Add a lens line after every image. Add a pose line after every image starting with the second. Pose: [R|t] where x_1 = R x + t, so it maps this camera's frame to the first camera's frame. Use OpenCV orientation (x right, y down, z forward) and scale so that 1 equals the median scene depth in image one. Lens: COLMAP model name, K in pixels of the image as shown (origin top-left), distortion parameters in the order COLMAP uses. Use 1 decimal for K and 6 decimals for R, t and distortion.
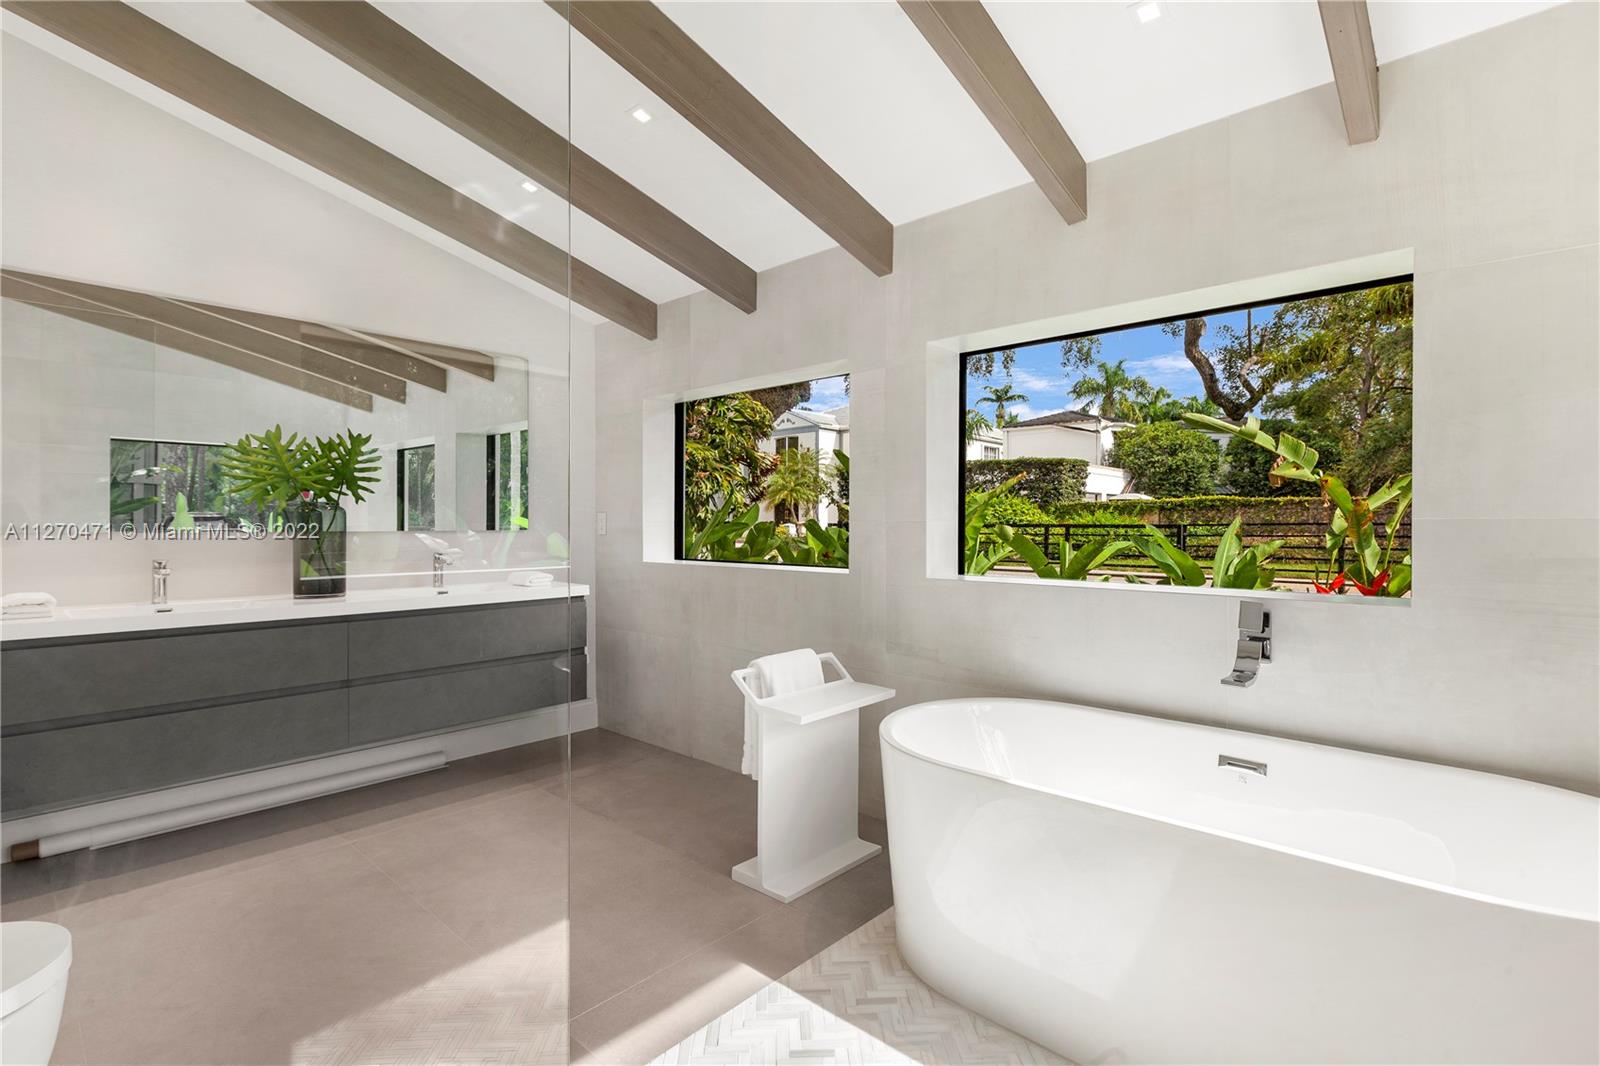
lens RADIAL K [[742.6, 0, 804.5], [0, 742.6, 545.7], [0, 0, 1]] dist [-0.000186, -0.000200]
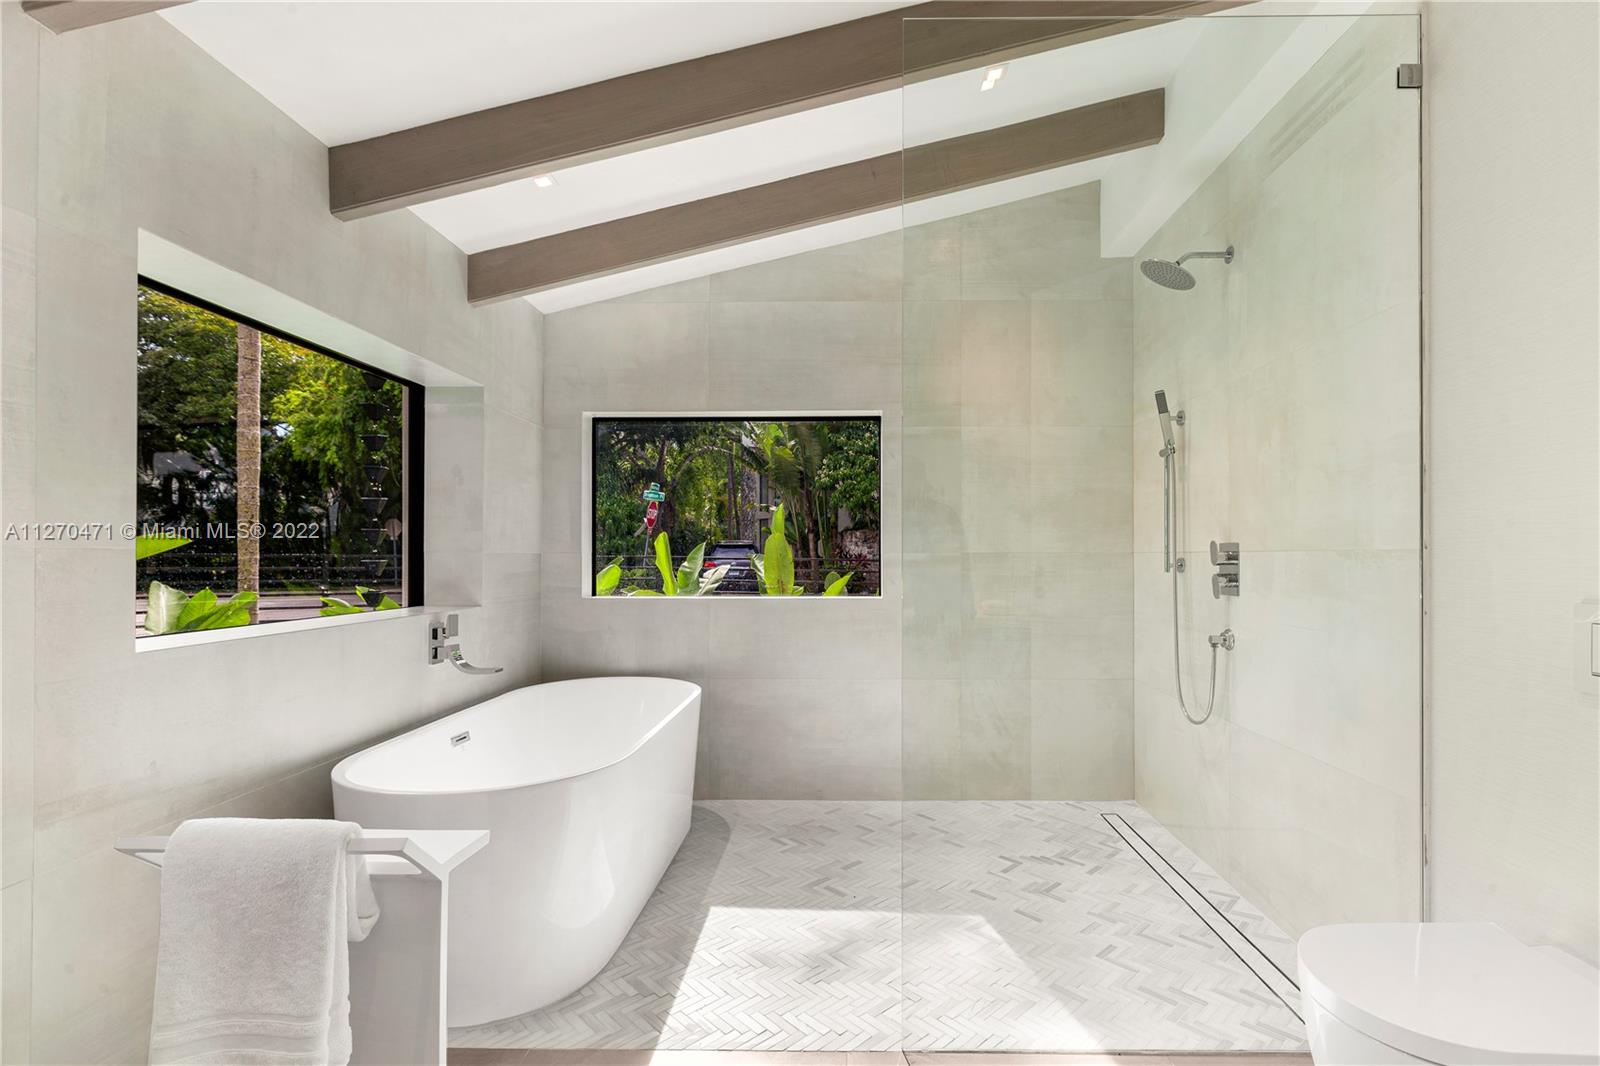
lens RADIAL K [[733.2, 0, 801.1], [0, 733.2, 528.8], [0, 0, 1]] dist [0.001677, 0.000473]
pose [[-0.622361, 0.005944, 0.782708, -0.854327], [0.019223, 0.999786, 0.007692, -0.068180], [-0.782494, 0.019833, -0.622342, 1.384432]]
